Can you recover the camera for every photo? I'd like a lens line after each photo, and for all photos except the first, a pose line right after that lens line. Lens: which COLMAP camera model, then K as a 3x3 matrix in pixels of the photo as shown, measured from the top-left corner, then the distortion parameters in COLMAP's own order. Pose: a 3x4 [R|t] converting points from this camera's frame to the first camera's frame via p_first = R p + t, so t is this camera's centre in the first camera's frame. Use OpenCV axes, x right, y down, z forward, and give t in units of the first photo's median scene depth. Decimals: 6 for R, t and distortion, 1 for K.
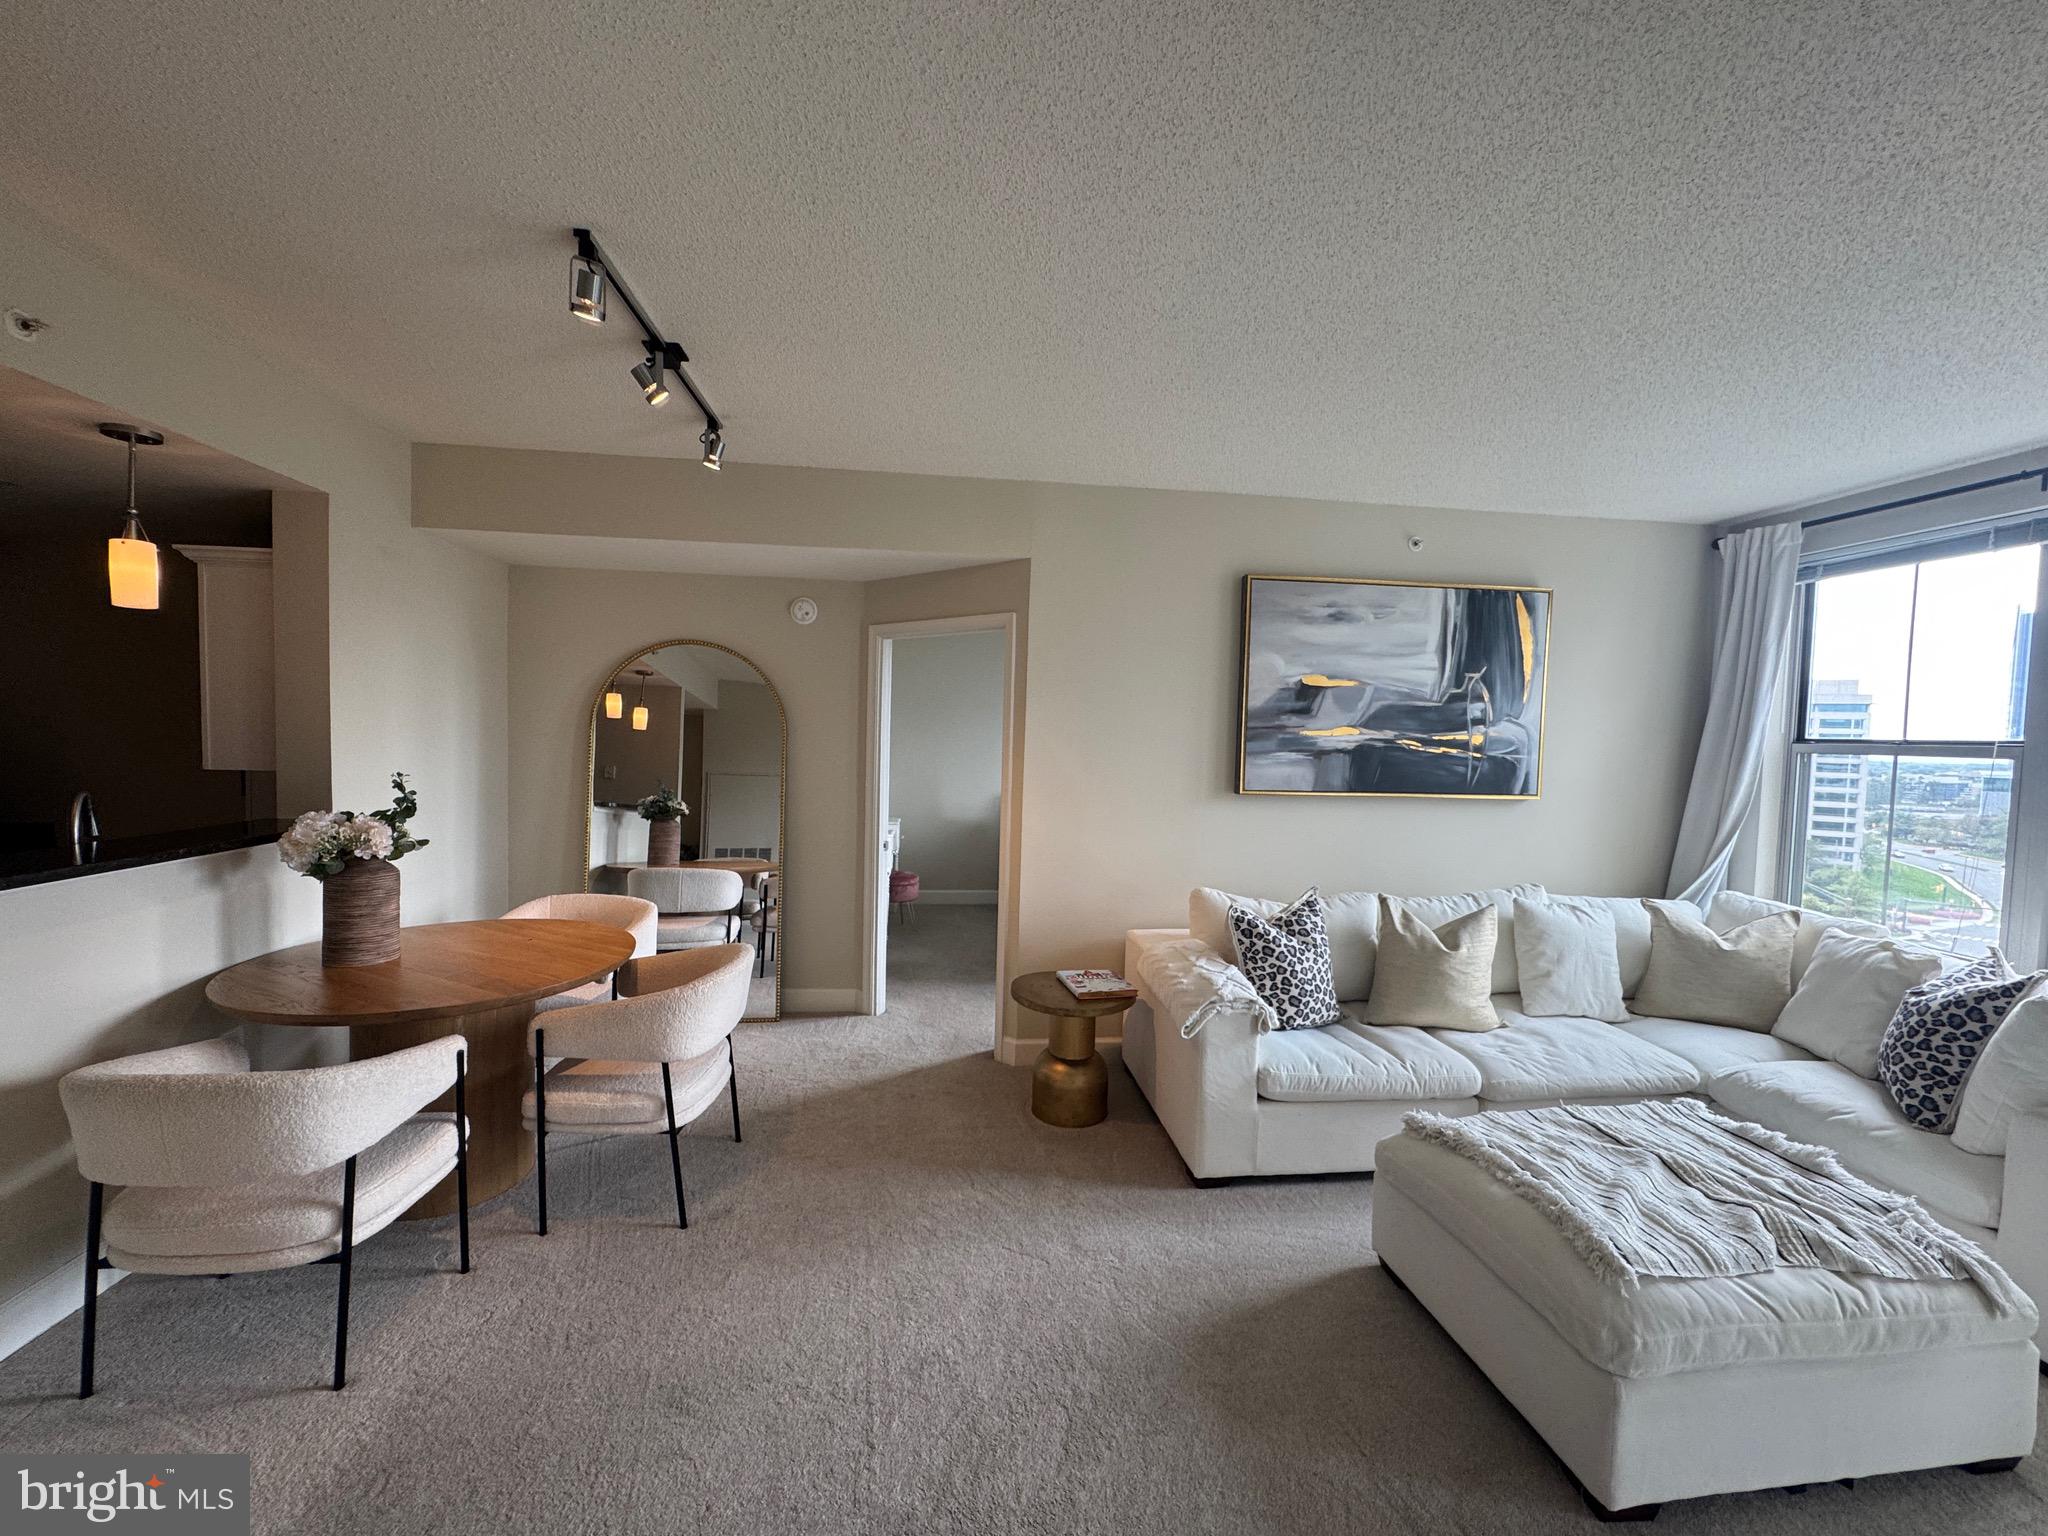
lens RADIAL K [[814.8, 0, 1024.0], [0, 814.8, 768.0], [0, 0, 1]] dist [-0.011156, 0.002618]
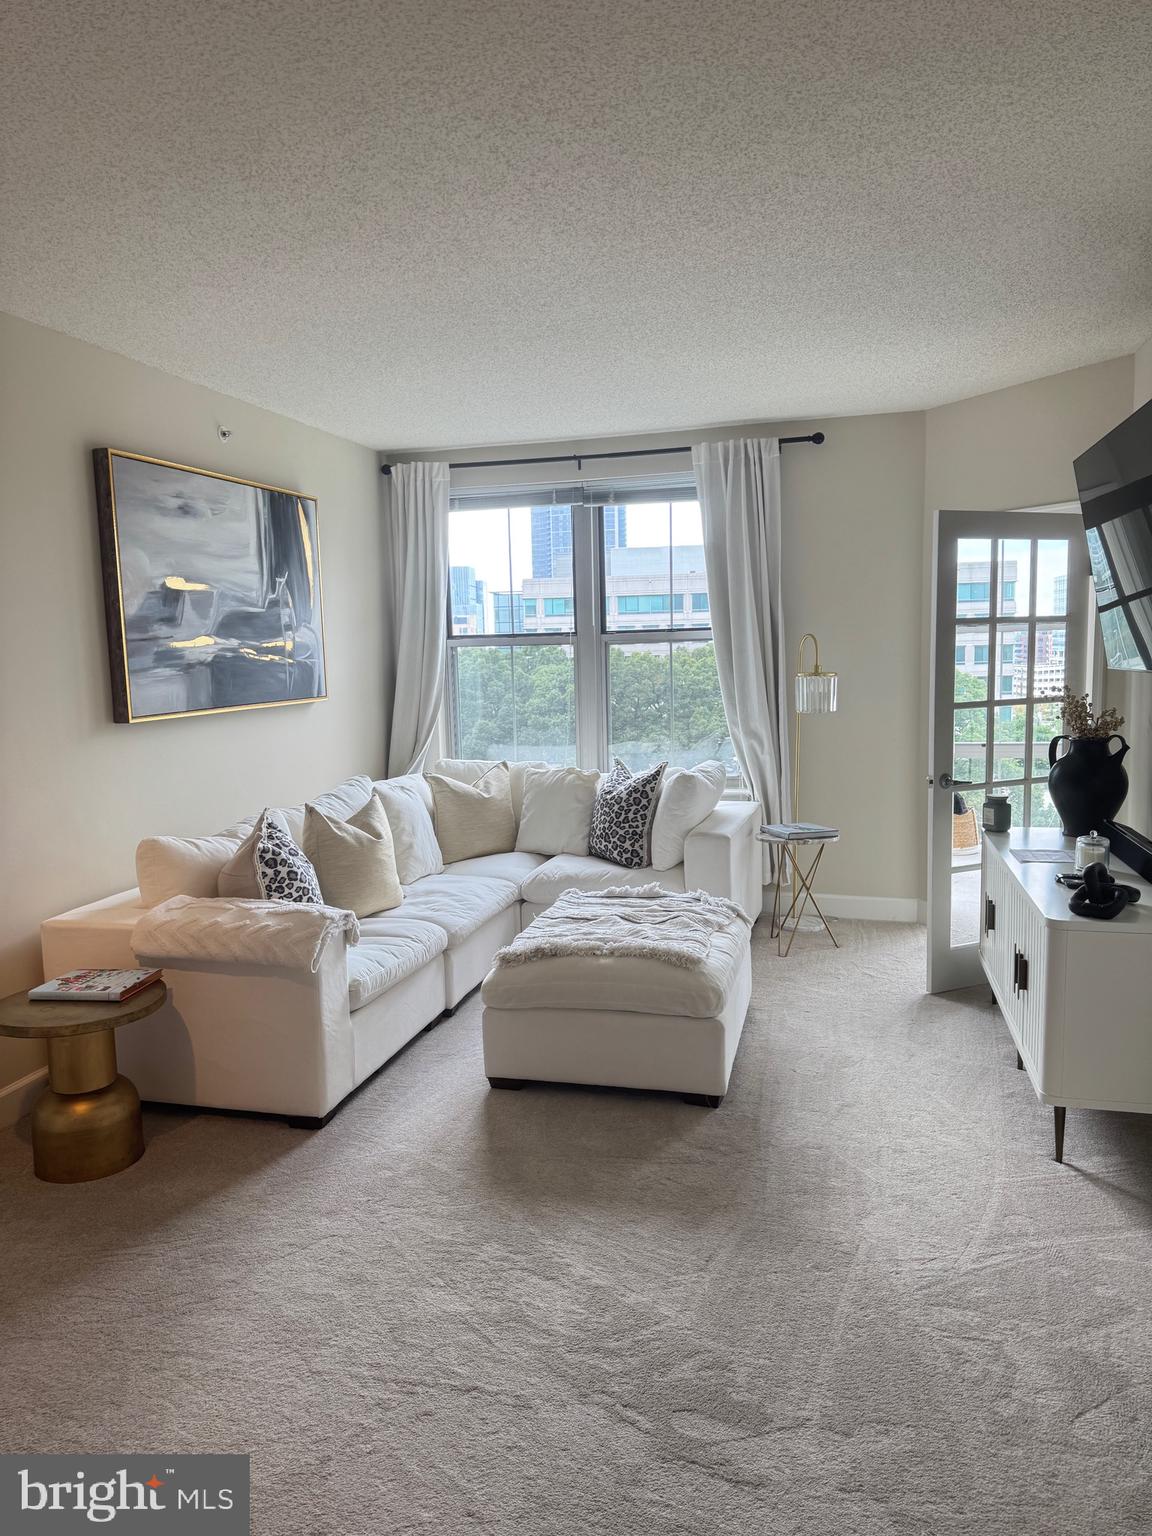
lens RADIAL K [[1068.8, 0, 567.4], [0, 1068.8, 767.5], [0, 0, 1]] dist [0.168648, -0.315365]
pose [[0.379954, -0.142637, 0.913942, -0.598312], [0.077629, 0.989471, 0.122152, -0.023814], [-0.921742, 0.024536, 0.387026, 0.180773]]
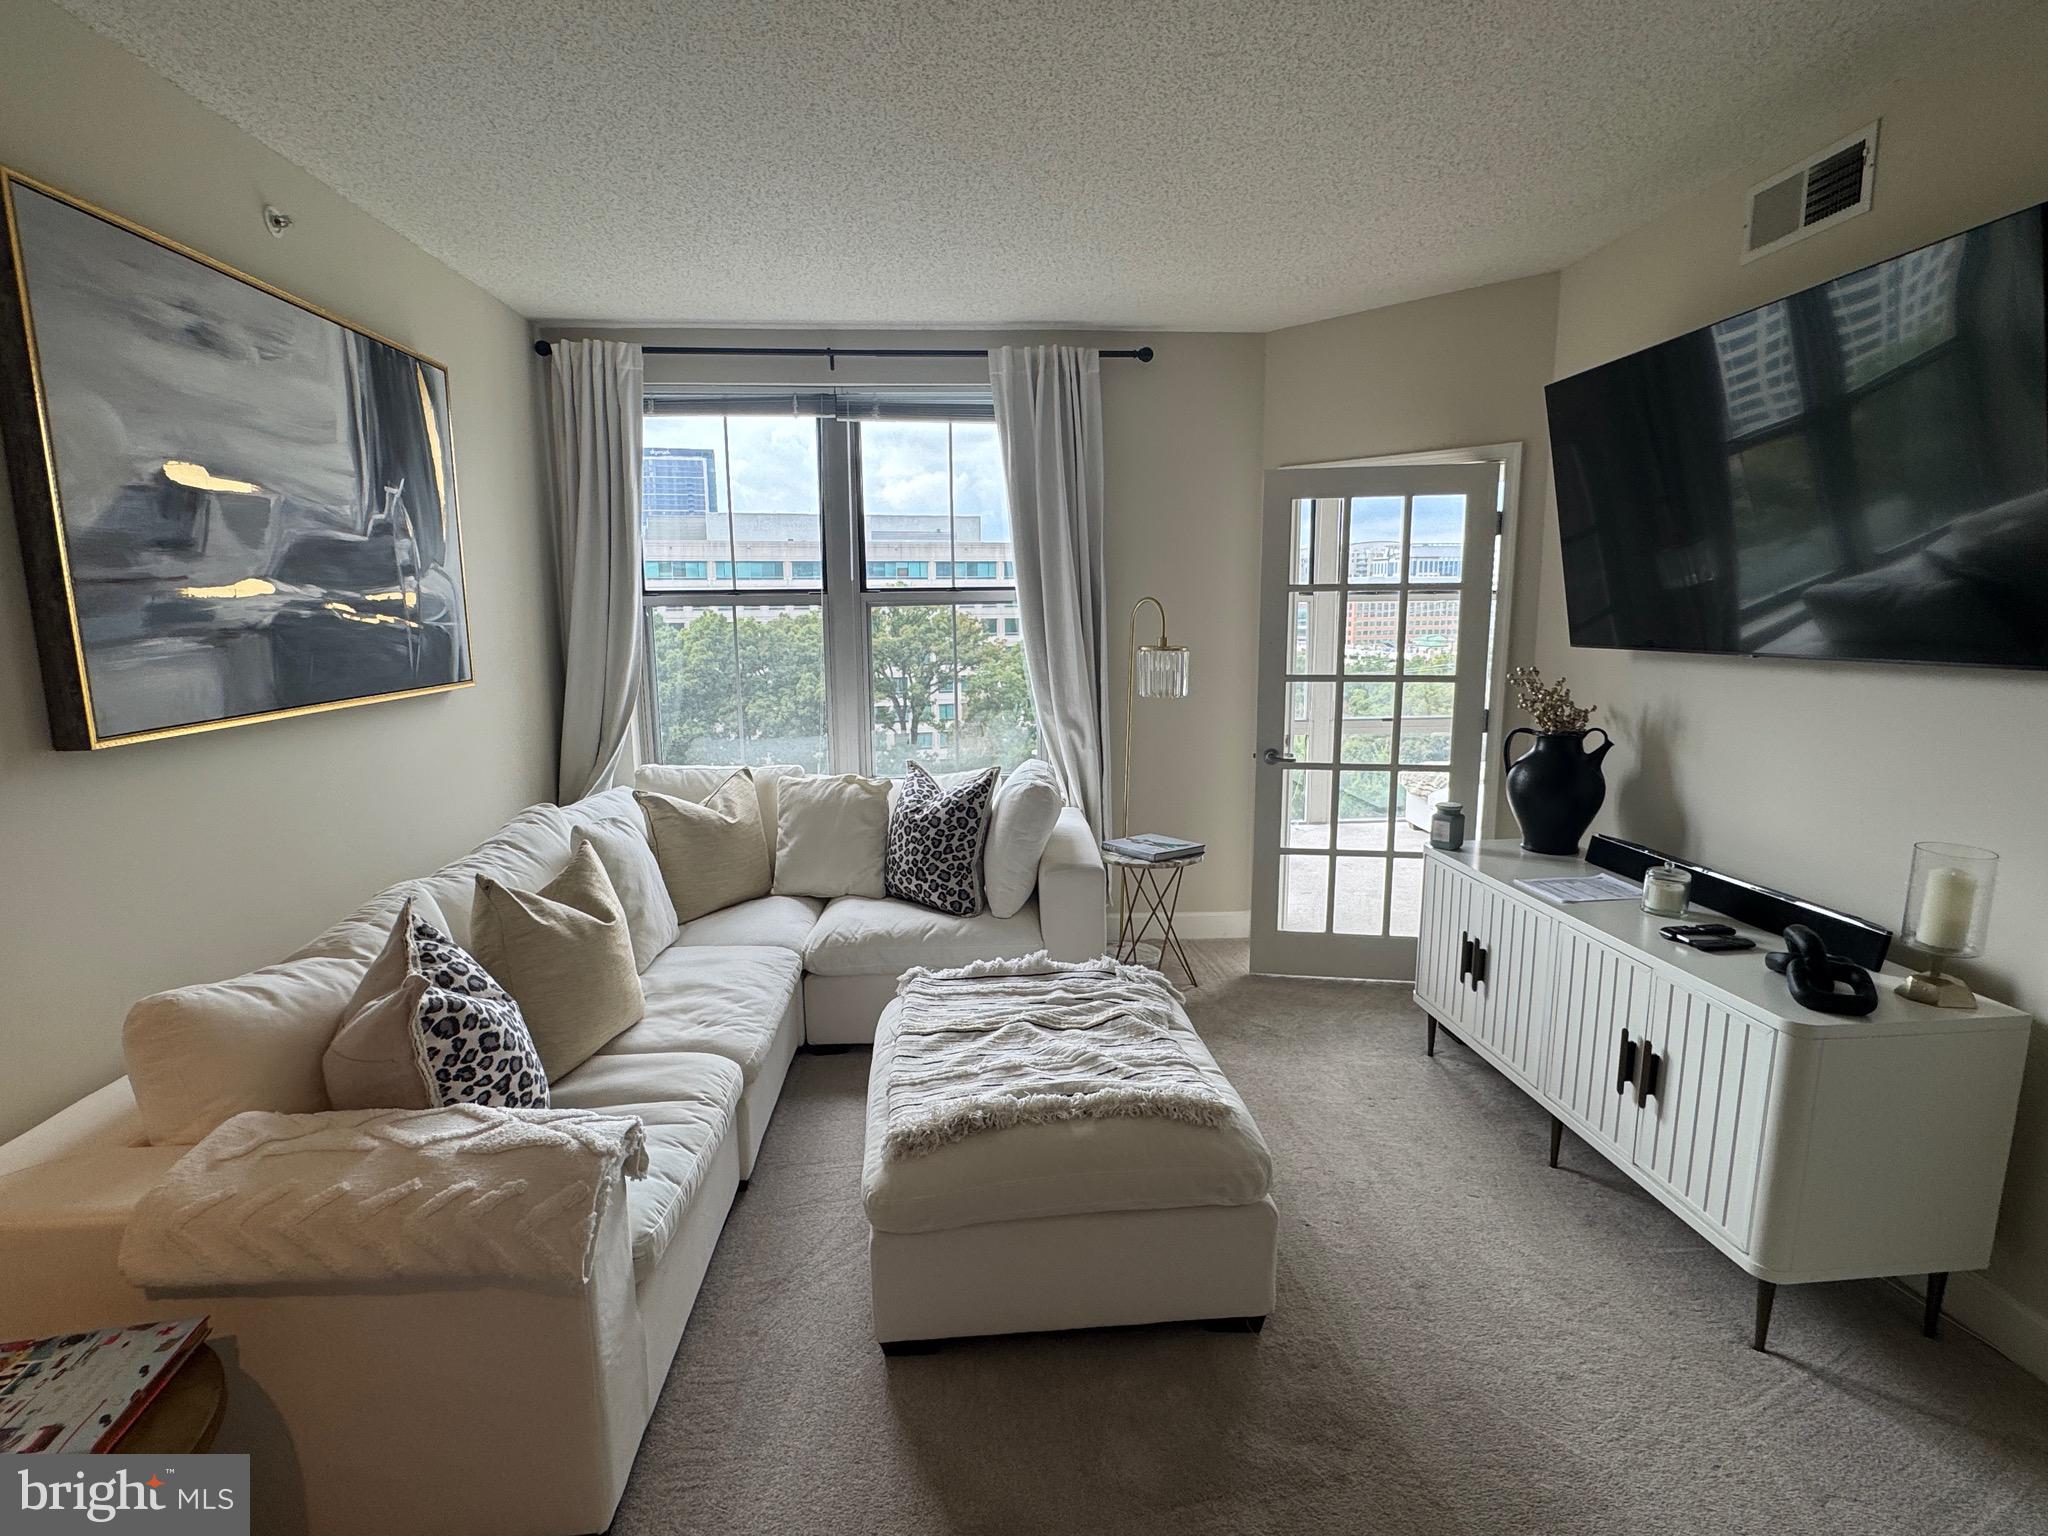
lens RADIAL K [[1020.3, 0, 1022.3], [0, 1020.3, 770.8], [0, 0, 1]] dist [-0.001719, 0.000779]
pose [[0.051184, -0.186668, 0.981089, -0.215727], [0.055529, 0.981389, 0.183829, -0.025672], [-0.997144, 0.045070, 0.060596, 0.535078]]
